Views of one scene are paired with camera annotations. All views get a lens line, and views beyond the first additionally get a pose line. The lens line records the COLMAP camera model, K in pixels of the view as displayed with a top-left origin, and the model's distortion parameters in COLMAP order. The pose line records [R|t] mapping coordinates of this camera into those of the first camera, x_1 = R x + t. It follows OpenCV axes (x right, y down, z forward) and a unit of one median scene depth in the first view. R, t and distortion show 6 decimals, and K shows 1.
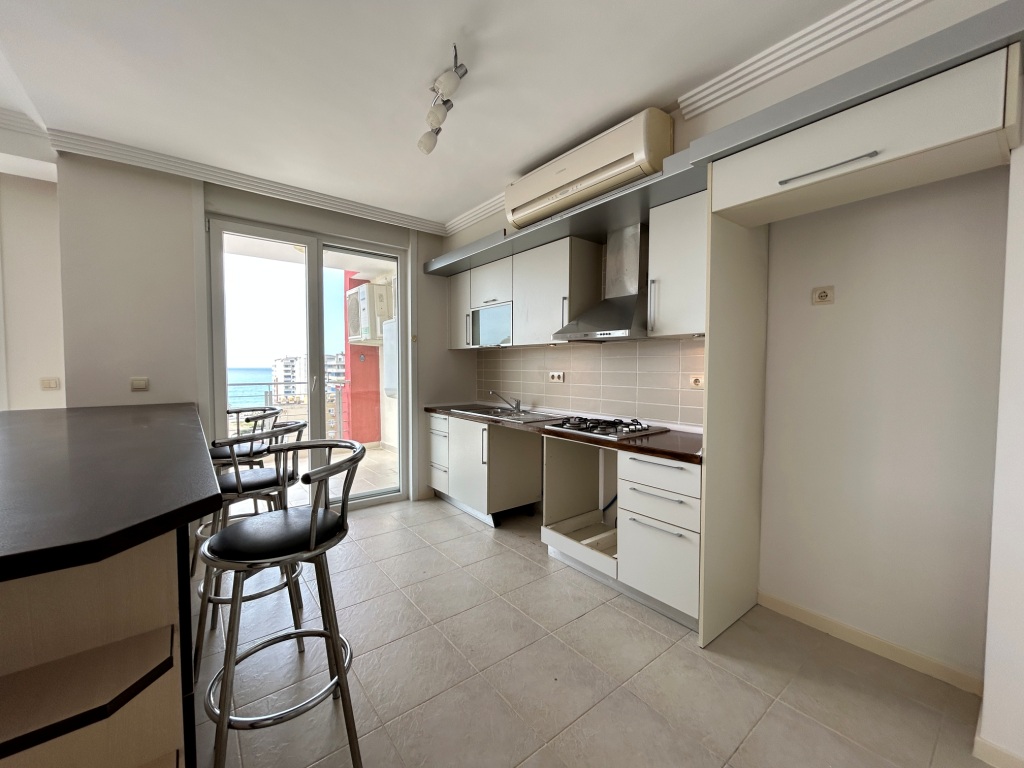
lens RADIAL K [[412.7, 0, 513.0], [0, 412.7, 382.7], [0, 0, 1]] dist [-0.001901, 0.000823]
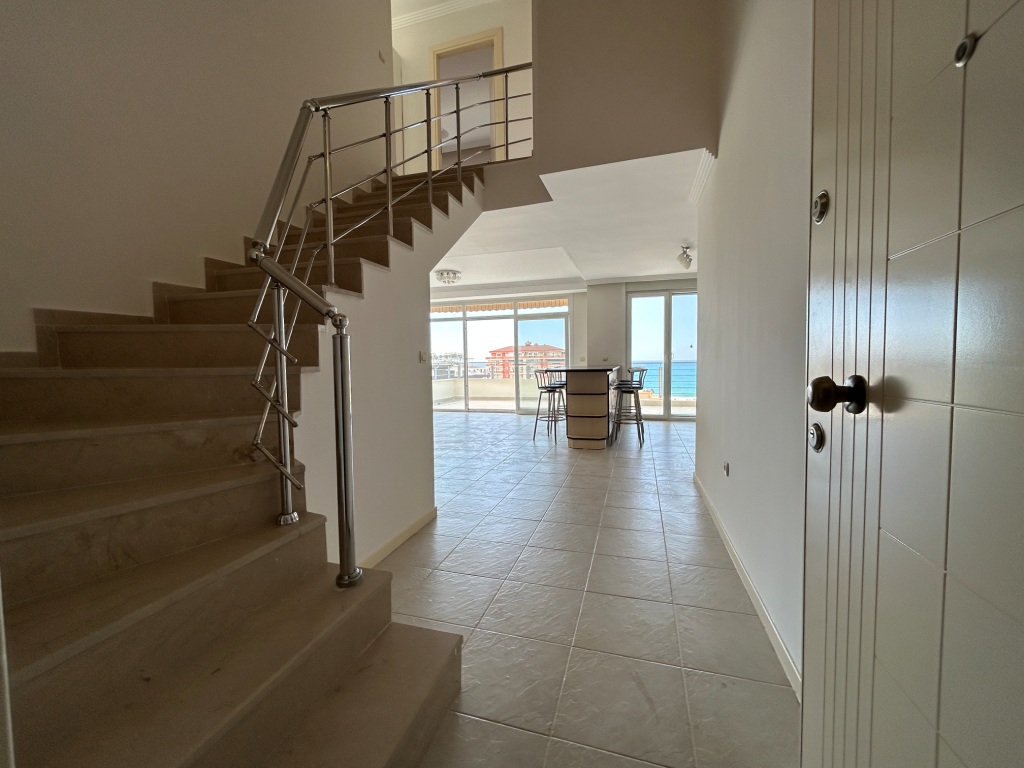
lens RADIAL K [[412.7, 0, 513.0], [0, 412.7, 382.7], [0, 0, 1]] dist [-0.001901, 0.000823]
pose [[0.570182, 0.033893, -0.820819, 0.945472], [-0.018650, 0.999425, 0.028313, 0.090822], [0.821307, -0.000835, 0.570487, -1.007432]]
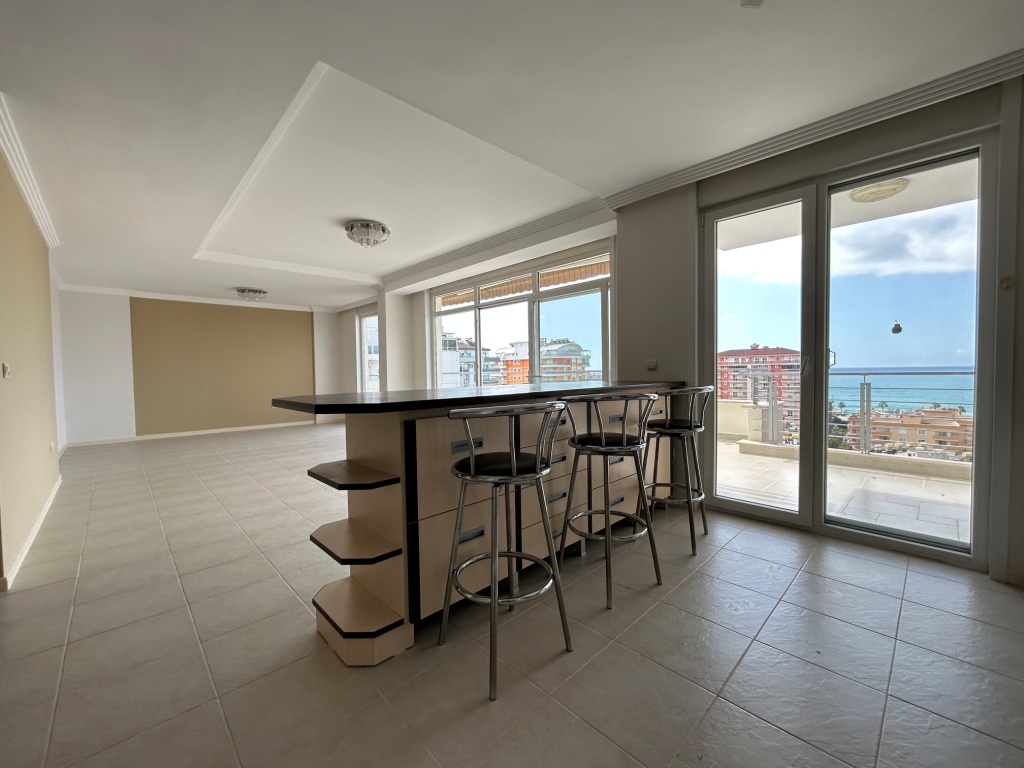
lens RADIAL K [[412.7, 0, 513.0], [0, 412.7, 382.7], [0, 0, 1]] dist [-0.001901, 0.000823]
pose [[0.101404, 0.026266, -0.994499, 0.298514], [-0.024839, 0.999407, 0.023863, 0.033702], [0.994535, 0.022283, 0.101996, 0.381175]]
